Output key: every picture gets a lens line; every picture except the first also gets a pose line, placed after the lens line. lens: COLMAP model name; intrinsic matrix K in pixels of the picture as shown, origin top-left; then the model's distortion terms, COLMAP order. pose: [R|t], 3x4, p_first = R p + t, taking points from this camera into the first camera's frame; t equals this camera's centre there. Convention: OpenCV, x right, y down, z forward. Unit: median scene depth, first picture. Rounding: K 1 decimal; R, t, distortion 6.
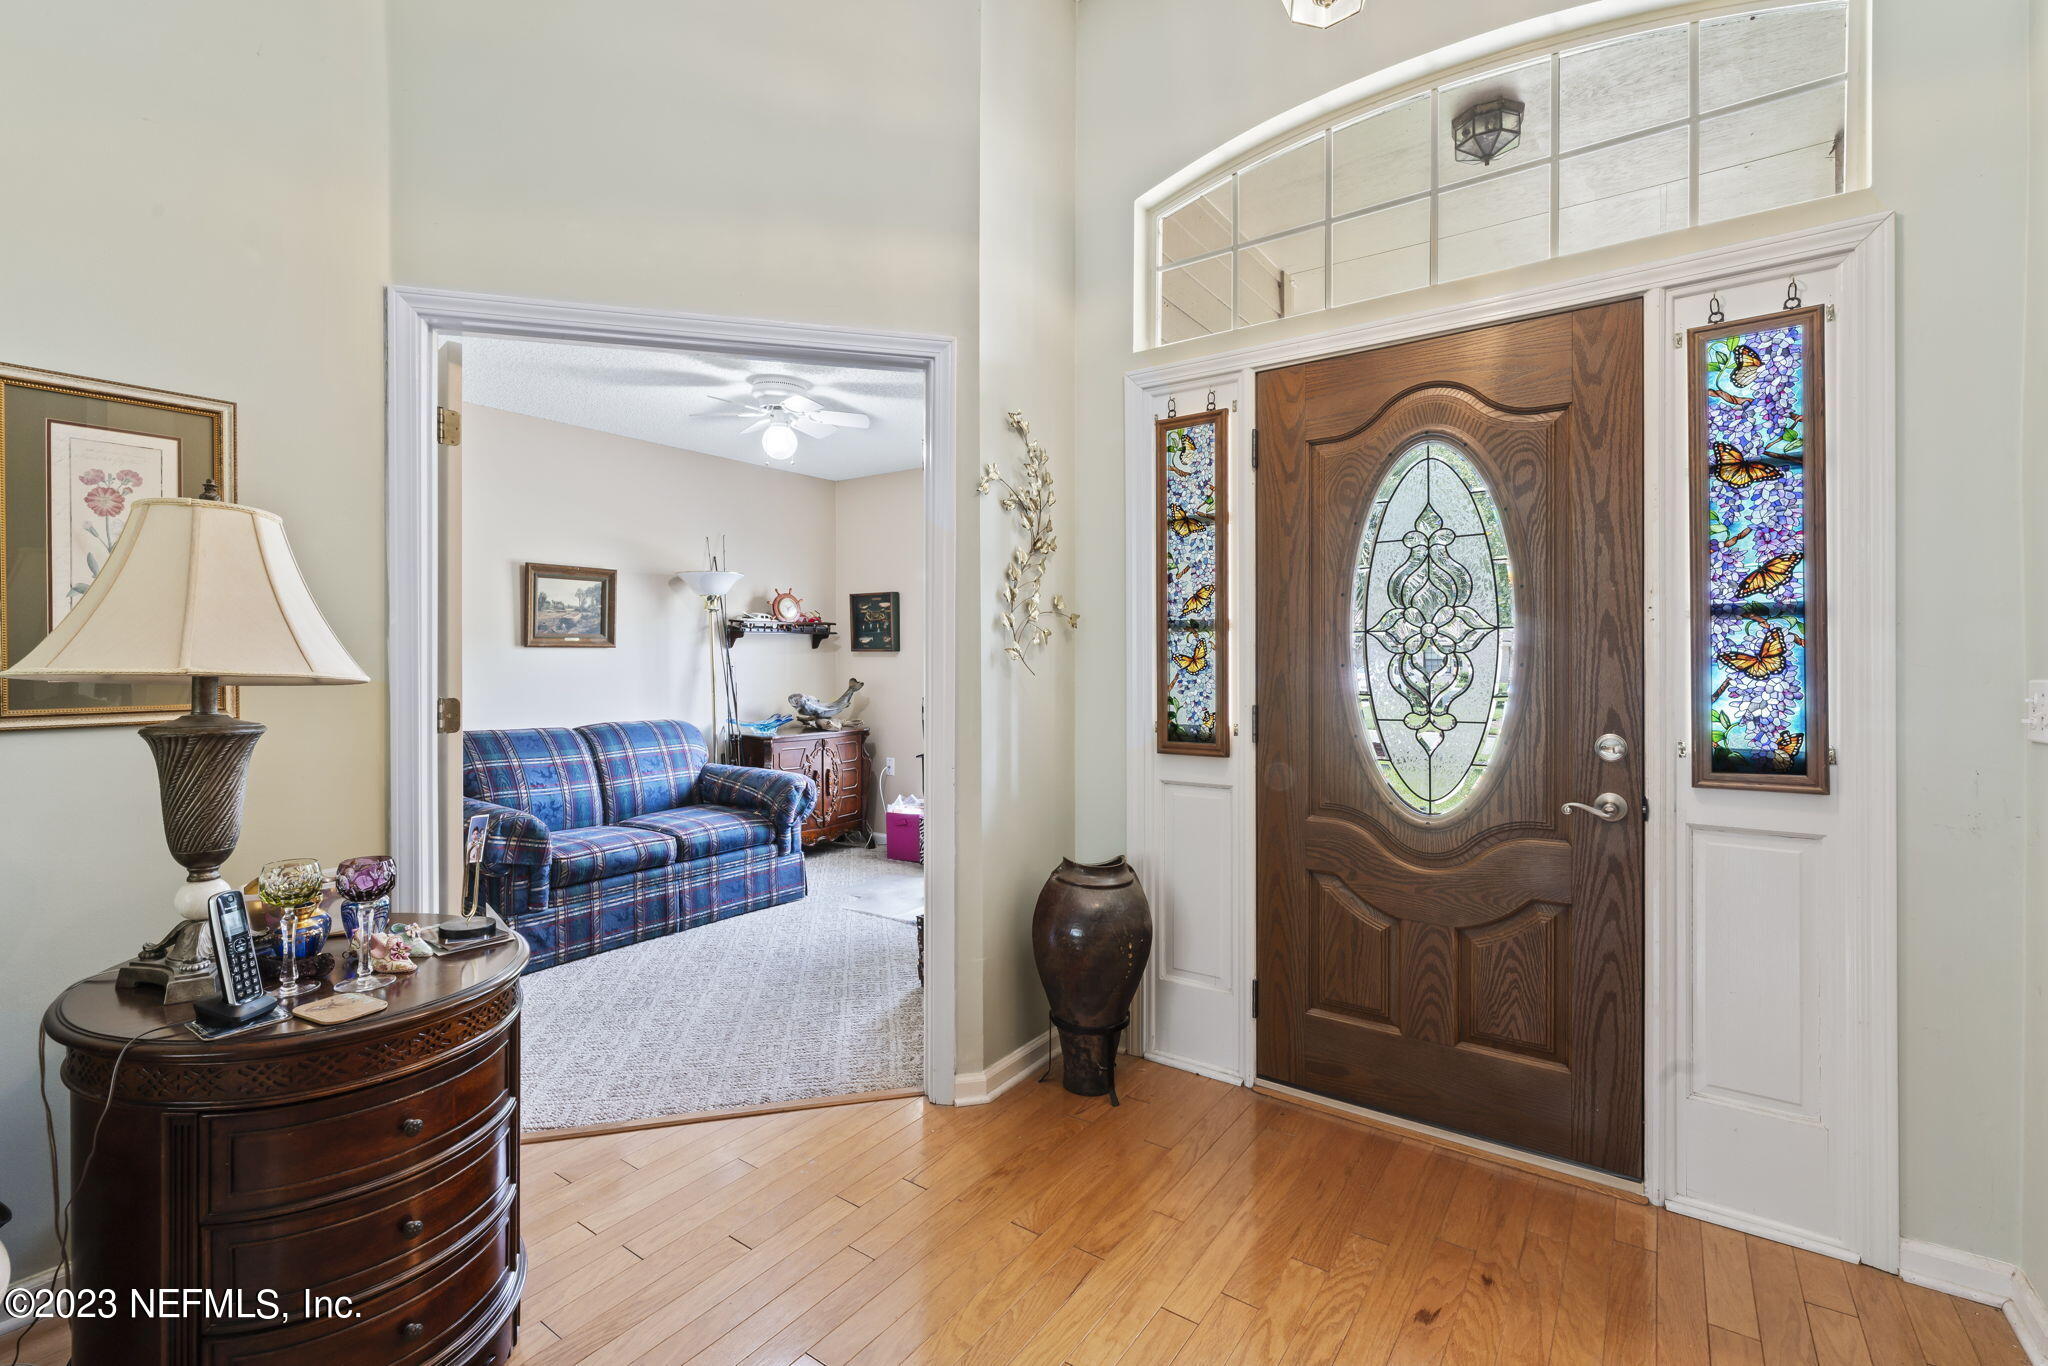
lens RADIAL K [[903.8, 0, 1020.2], [0, 903.8, 667.8], [0, 0, 1]] dist [-0.000776, 0.000329]
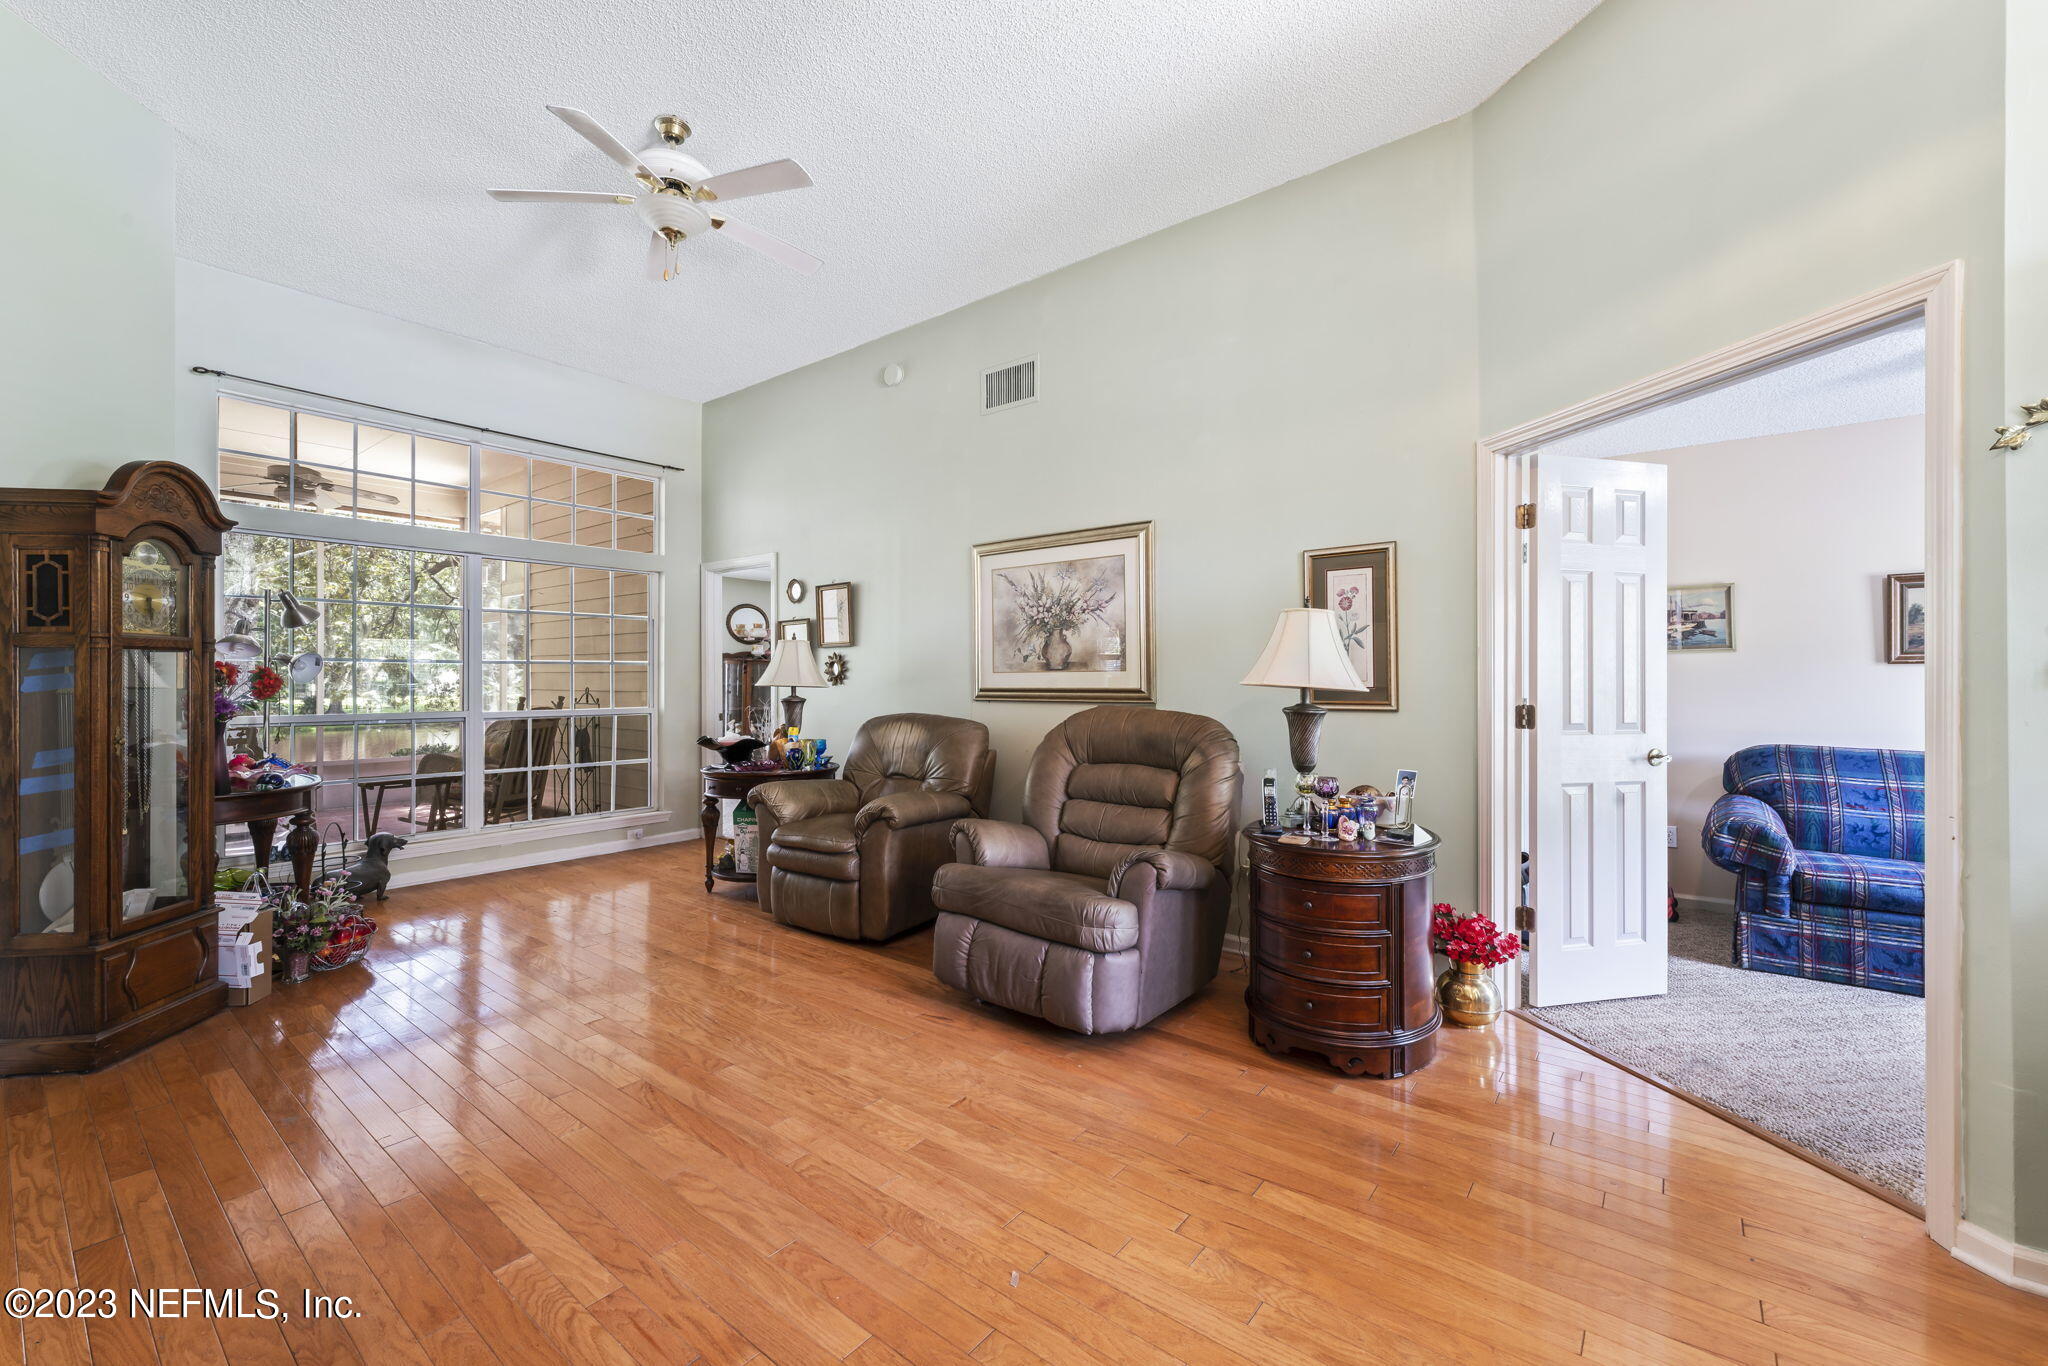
lens RADIAL K [[827.7, 0, 1005.1], [0, 827.7, 679.5], [0, 0, 1]] dist [0.001206, -0.000121]
pose [[-0.064315, 0.000775, -0.997929, 0.483968], [-0.006294, 0.999979, 0.001182, -0.001688], [0.997910, 0.006357, -0.064309, 0.165131]]
